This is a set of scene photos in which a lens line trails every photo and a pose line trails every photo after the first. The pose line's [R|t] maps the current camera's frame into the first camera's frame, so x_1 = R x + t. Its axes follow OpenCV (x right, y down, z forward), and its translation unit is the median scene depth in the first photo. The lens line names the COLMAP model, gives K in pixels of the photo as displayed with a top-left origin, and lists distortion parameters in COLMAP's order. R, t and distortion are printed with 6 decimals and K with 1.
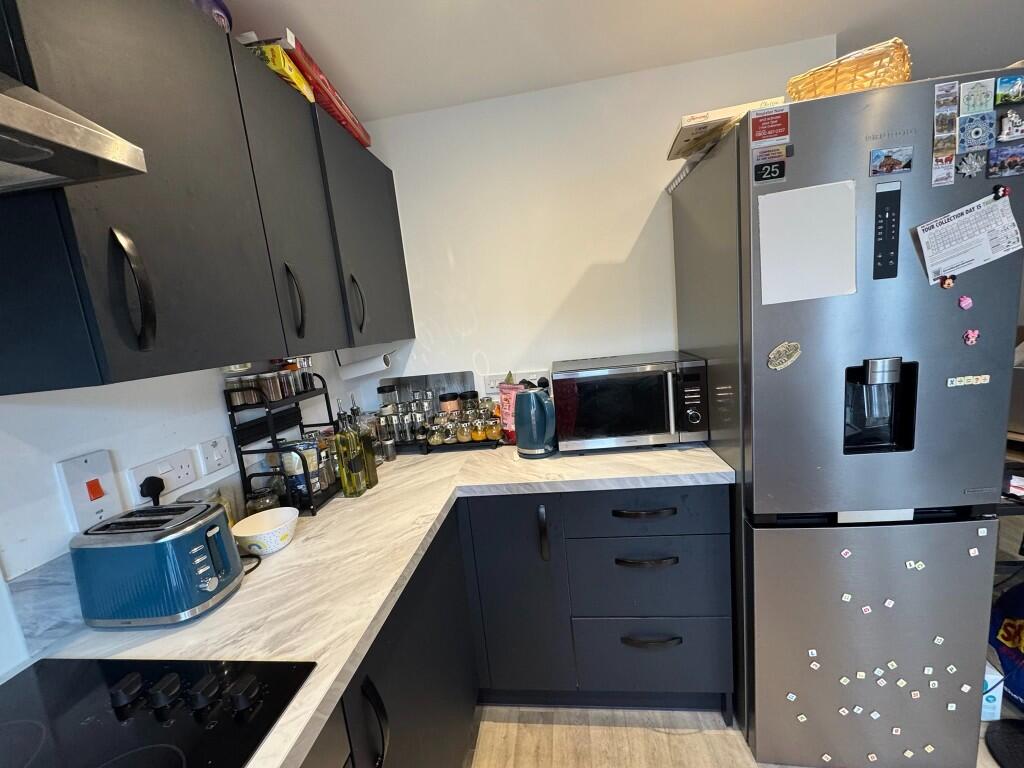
lens RADIAL K [[406.8, 0, 512.6], [0, 406.8, 380.3], [0, 0, 1]] dist [-0.004350, 0.000031]
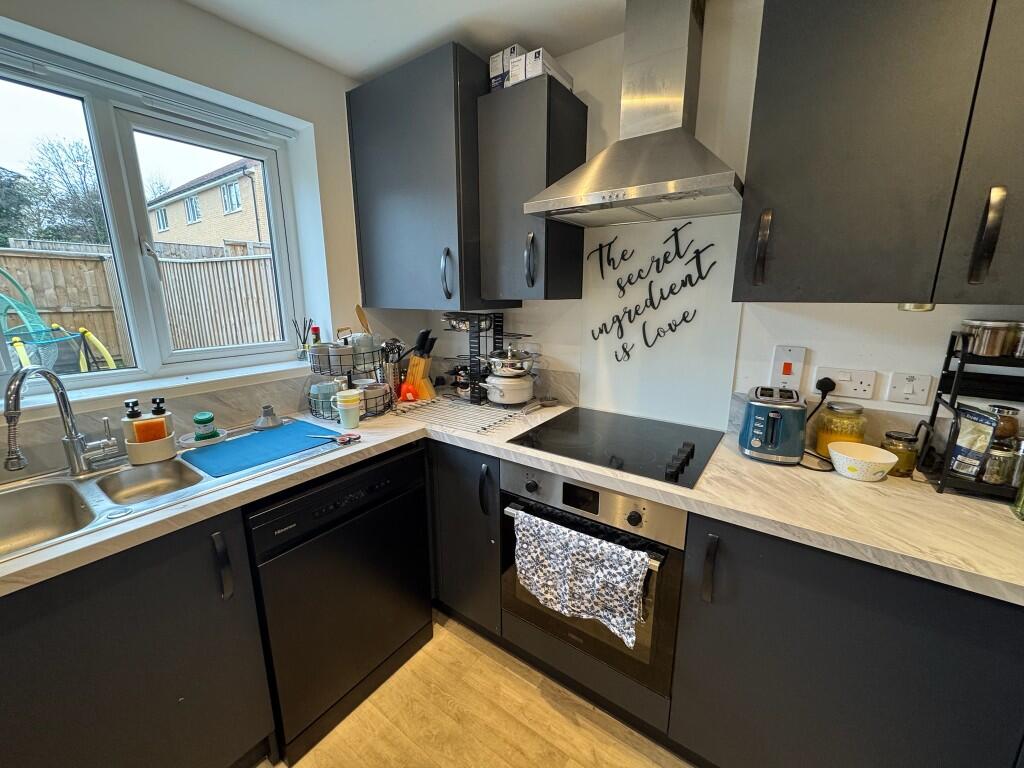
lens RADIAL K [[406.8, 0, 515.7], [0, 406.8, 383.7], [0, 0, 1]] dist [-0.004350, 0.000031]
pose [[-0.465205, 0.291142, -0.835955, 0.709186], [-0.079331, 0.926853, 0.366946, -0.153522], [0.881641, 0.237022, -0.408080, 0.616284]]
